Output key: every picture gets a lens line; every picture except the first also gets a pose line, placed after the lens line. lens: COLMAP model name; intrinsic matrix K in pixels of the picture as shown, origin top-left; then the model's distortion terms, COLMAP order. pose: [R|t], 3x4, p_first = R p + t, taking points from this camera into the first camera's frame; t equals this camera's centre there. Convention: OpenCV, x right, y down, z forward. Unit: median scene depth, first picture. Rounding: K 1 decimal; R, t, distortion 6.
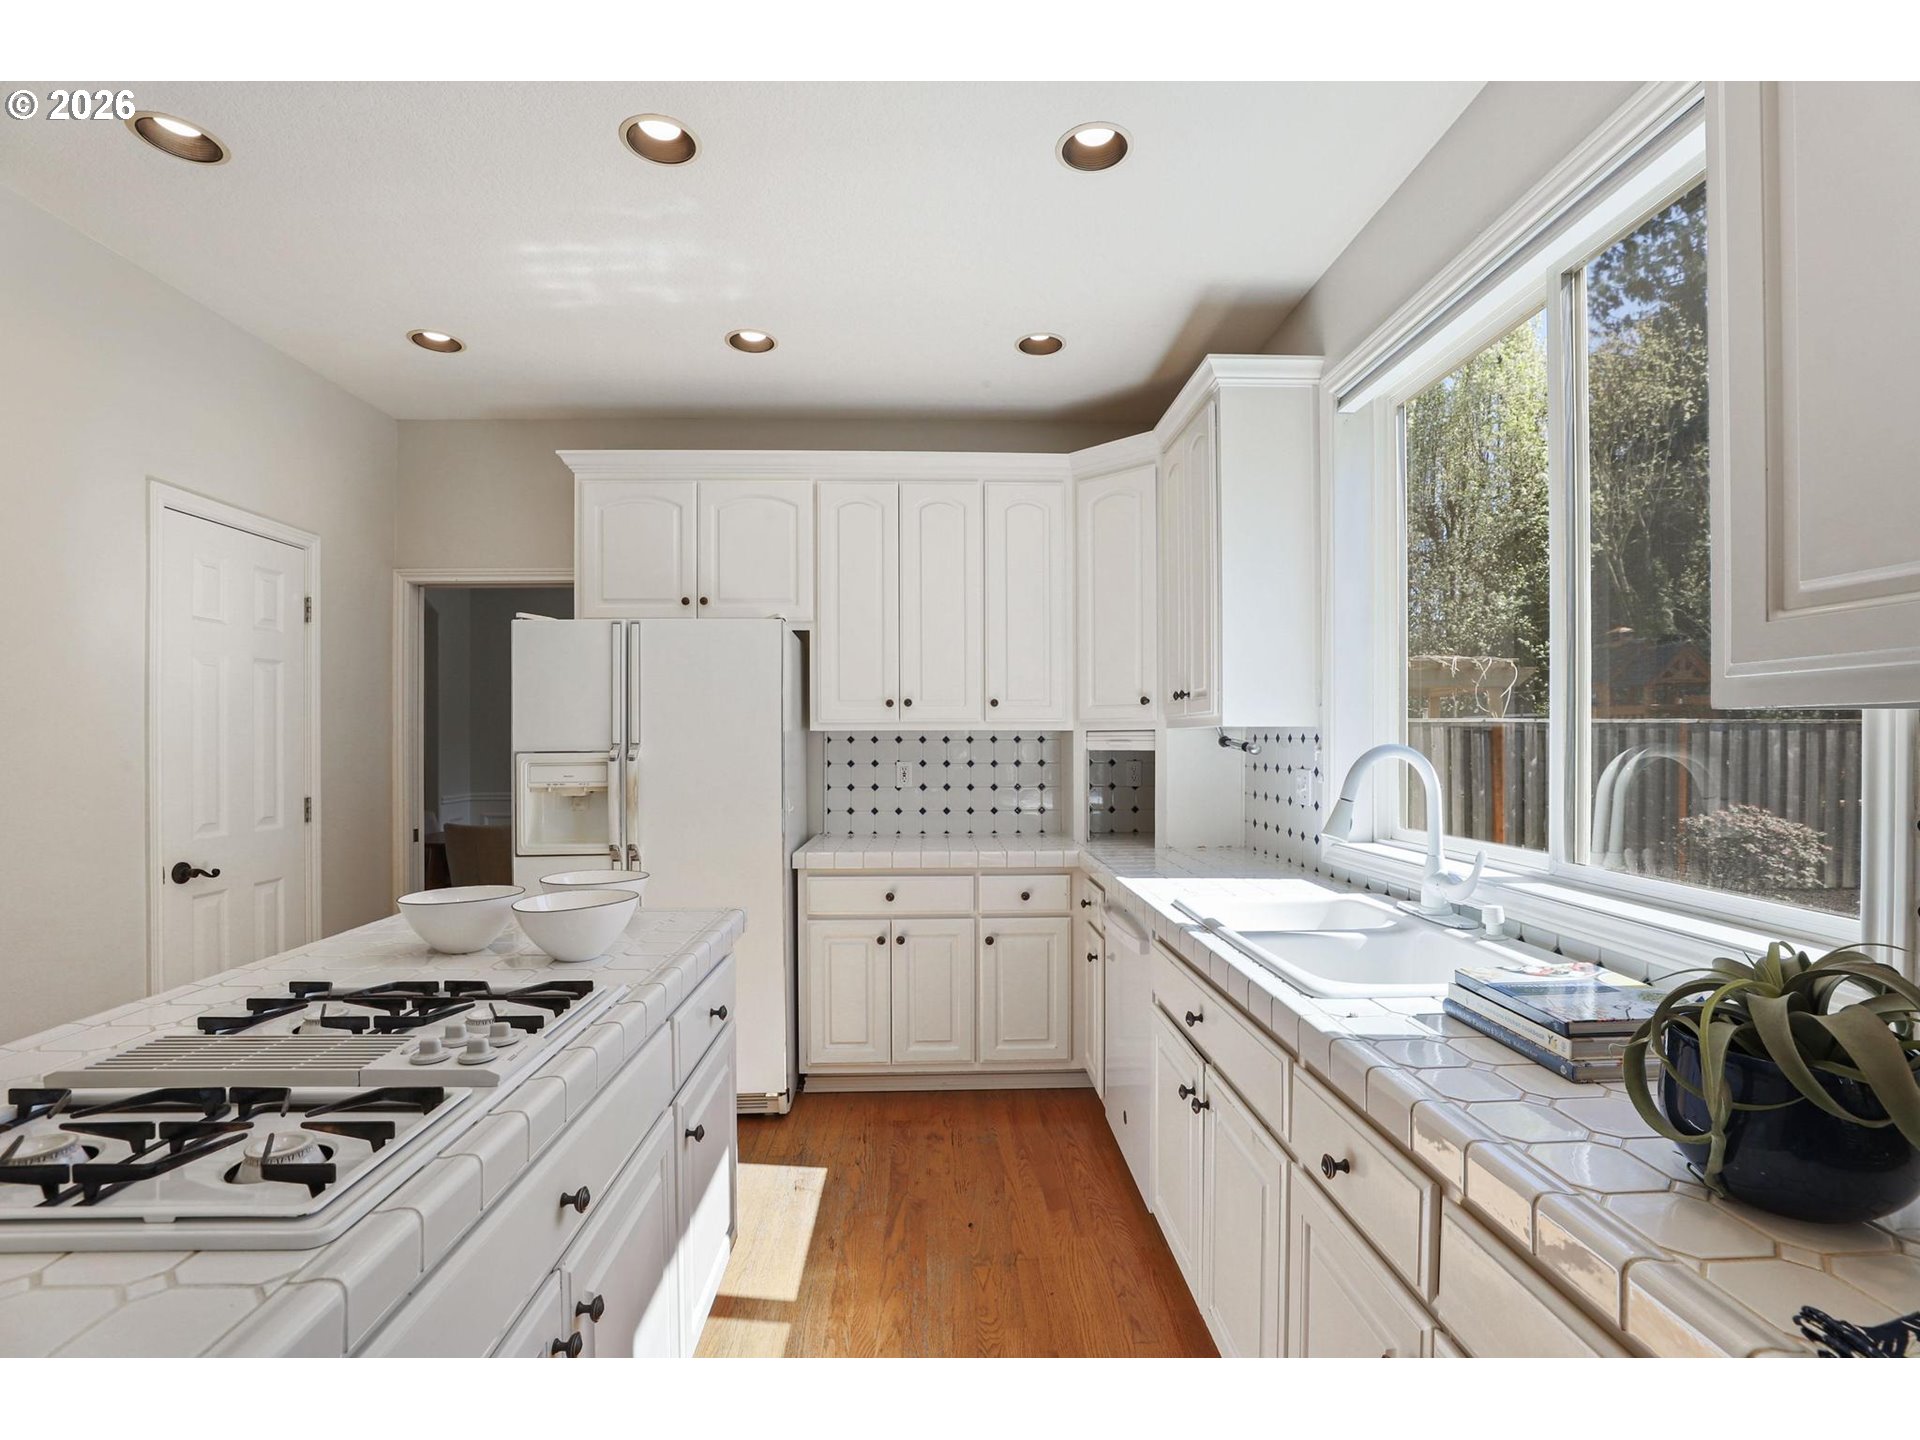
lens RADIAL K [[881.0, 0, 961.0], [0, 881.0, 745.5], [0, 0, 1]] dist [-0.037726, 0.012996]
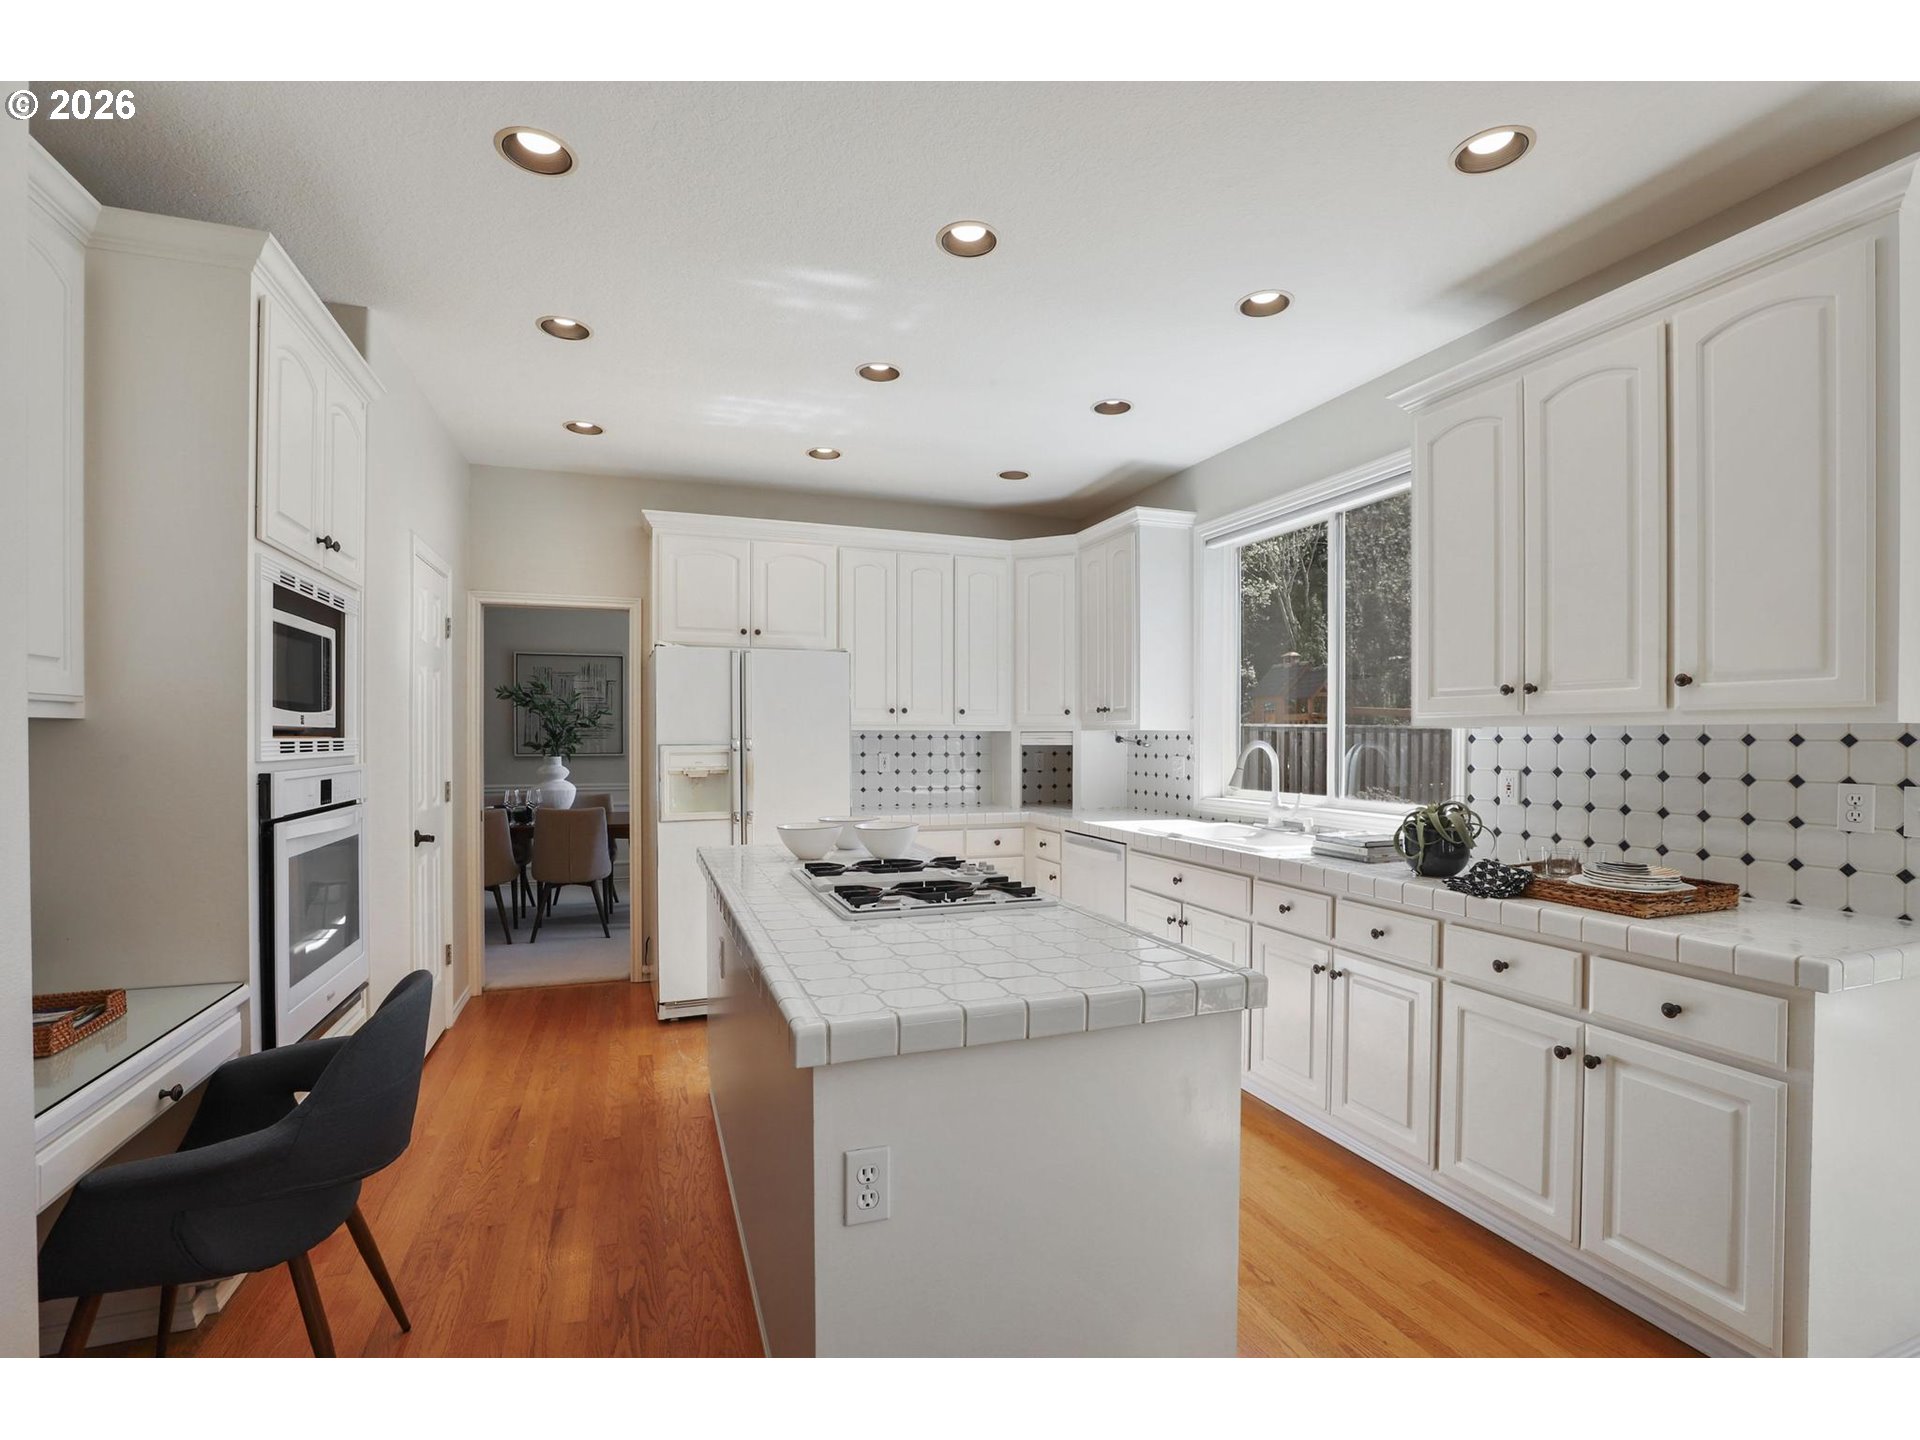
lens RADIAL K [[881.0, 0, 961.0], [0, 881.0, 745.5], [0, 0, 1]] dist [-0.037726, 0.012996]
pose [[0.952957, 0.002224, 0.303096, -0.436501], [-0.002854, 0.999995, 0.001635, 0.004714], [-0.303091, -0.002423, 0.952958, -0.398973]]
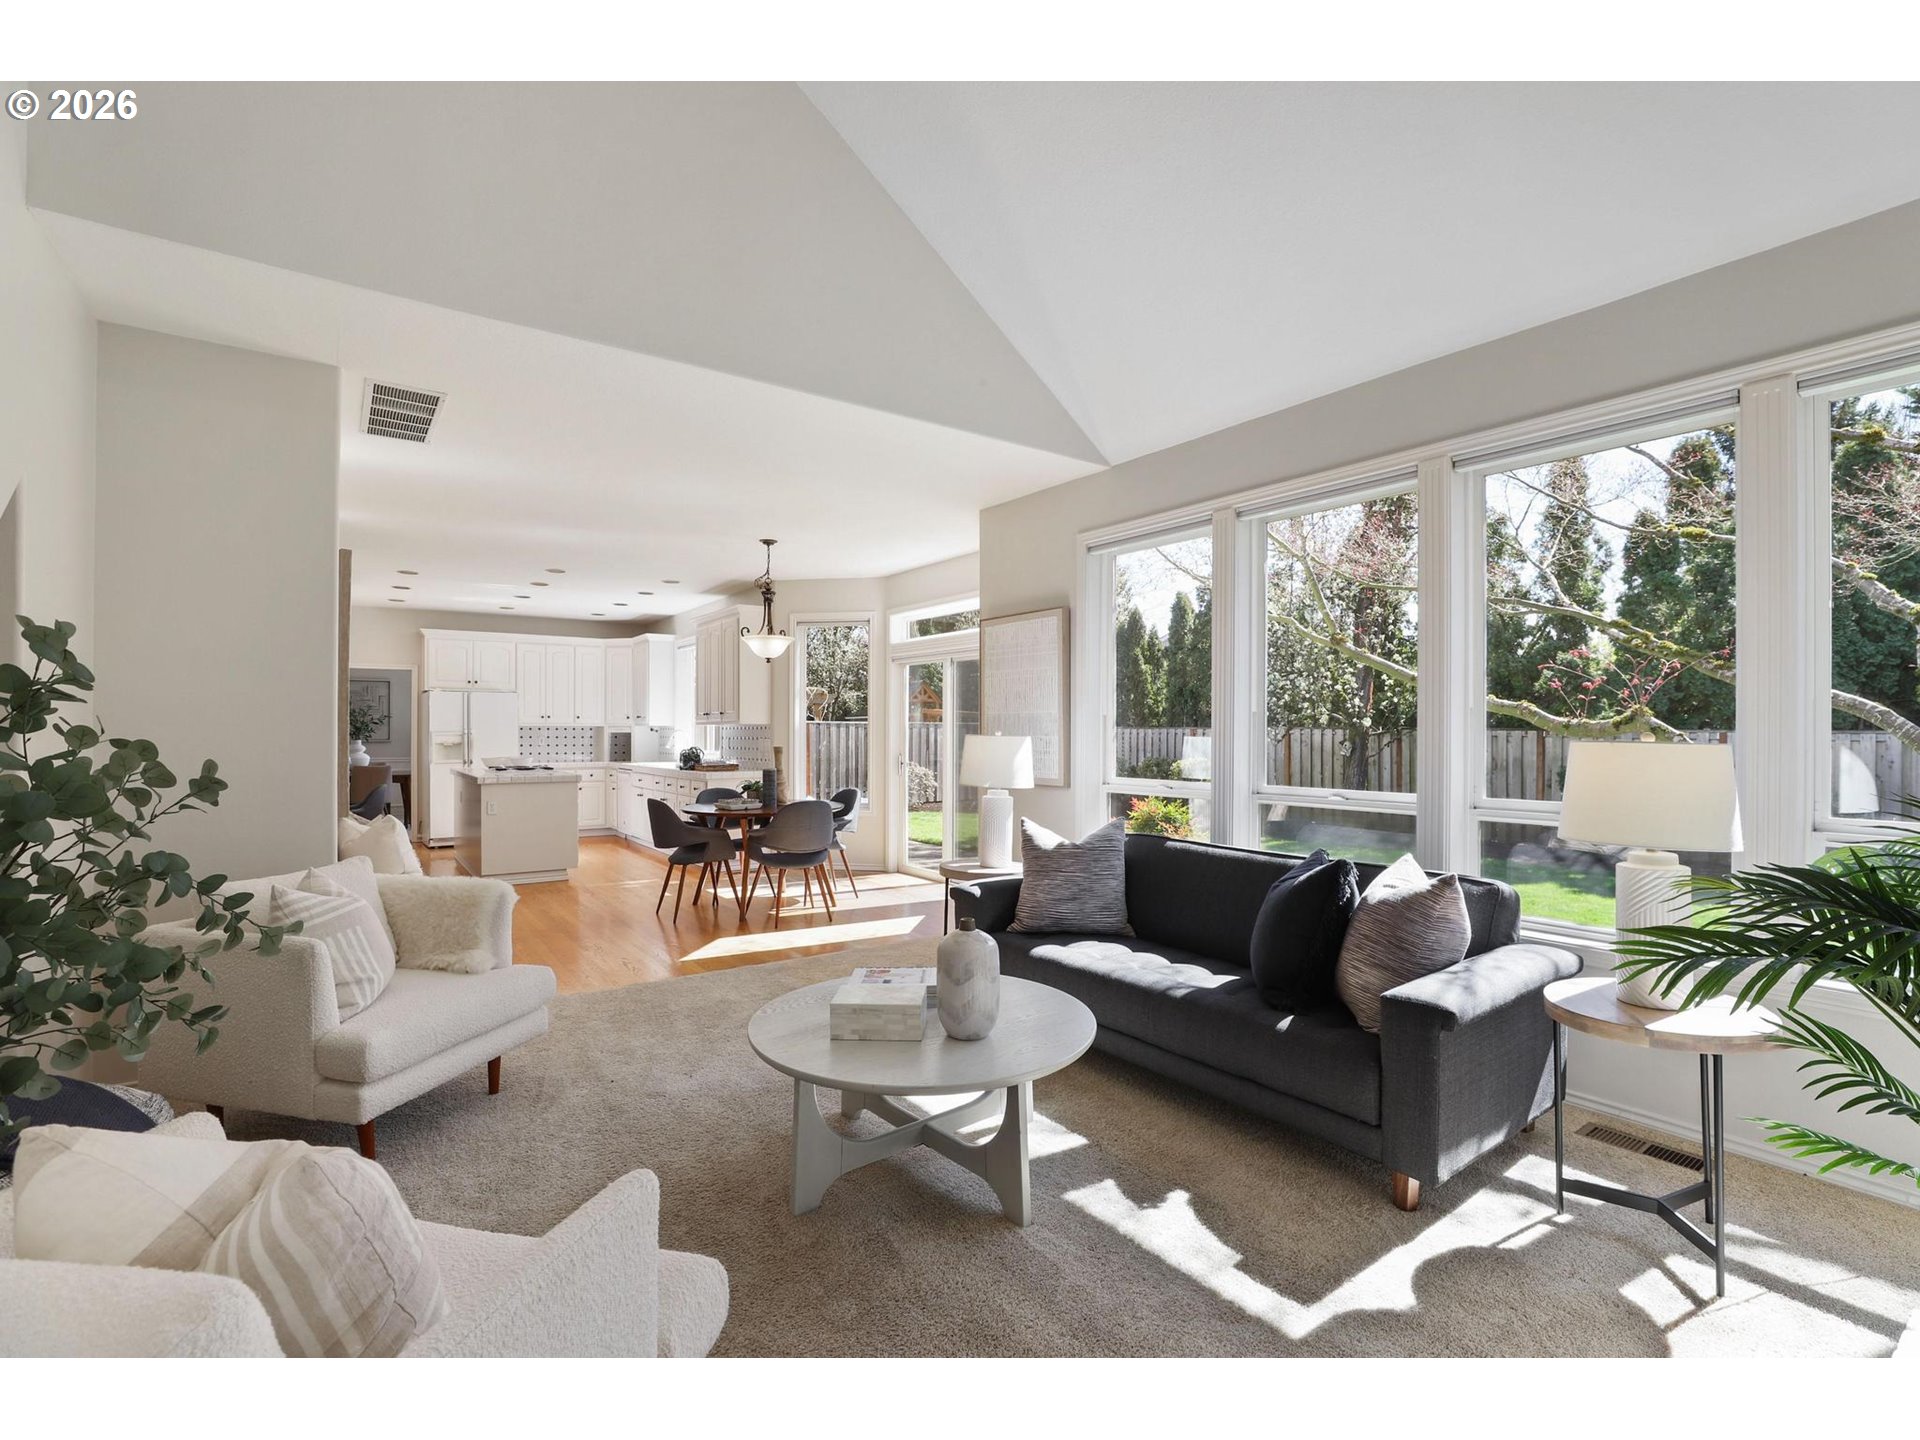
lens RADIAL K [[881.0, 0, 961.0], [0, 881.0, 745.5], [0, 0, 1]] dist [-0.037726, 0.012996]
pose [[0.825261, -0.002158, 0.564748, -0.656728], [-0.000867, 0.999987, 0.005088, 0.038156], [-0.564751, -0.004689, 0.825248, -2.569310]]
